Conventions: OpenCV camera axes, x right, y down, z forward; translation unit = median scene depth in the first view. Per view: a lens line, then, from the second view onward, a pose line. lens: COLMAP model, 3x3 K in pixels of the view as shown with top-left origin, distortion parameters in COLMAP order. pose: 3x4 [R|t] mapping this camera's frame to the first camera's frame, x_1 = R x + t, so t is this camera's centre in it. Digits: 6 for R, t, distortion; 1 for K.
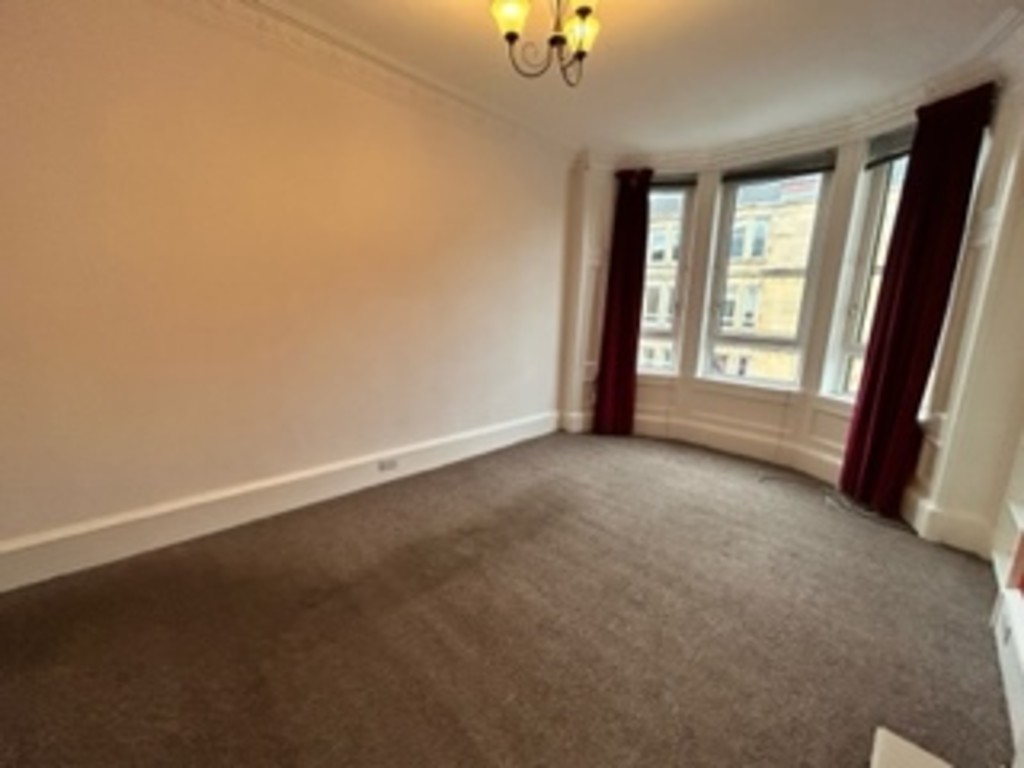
lens RADIAL K [[414.0, 0, 512.8], [0, 414.0, 383.5], [0, 0, 1]] dist [-0.000722, 0.000125]
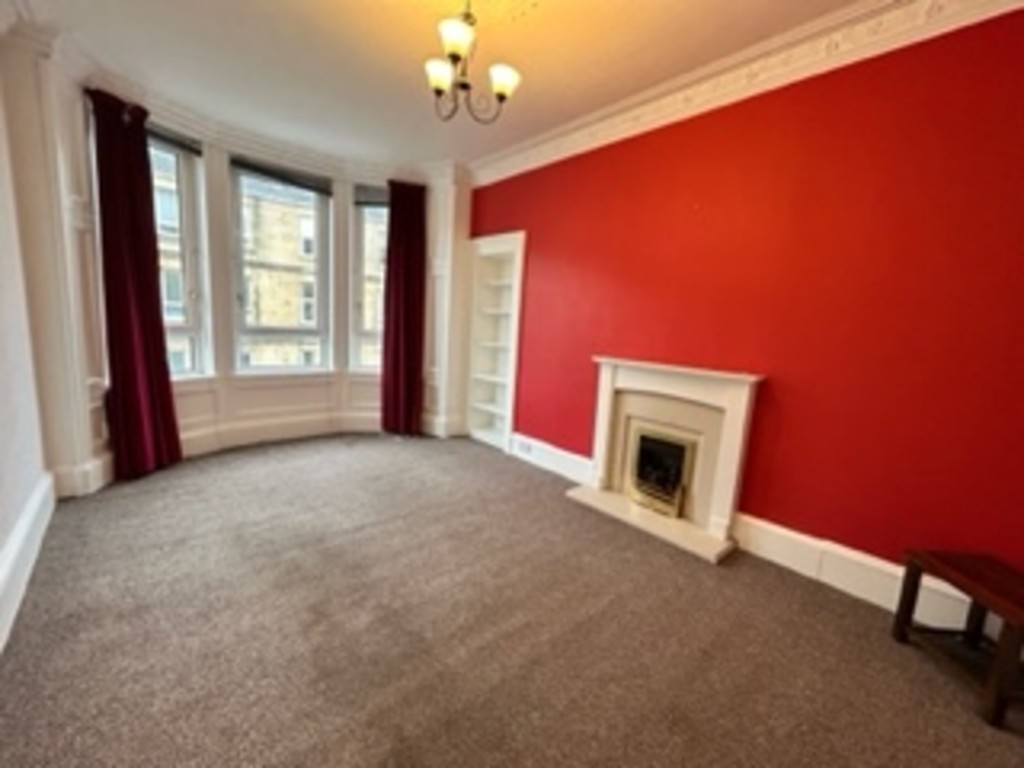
lens RADIAL K [[414.0, 0, 512.8], [0, 414.0, 383.5], [0, 0, 1]] dist [-0.000722, 0.000125]
pose [[0.046999, -0.174738, 0.983493, -0.580514], [0.123442, 0.978050, 0.167872, -0.098549], [-0.991238, 0.113514, 0.067538, 0.441164]]
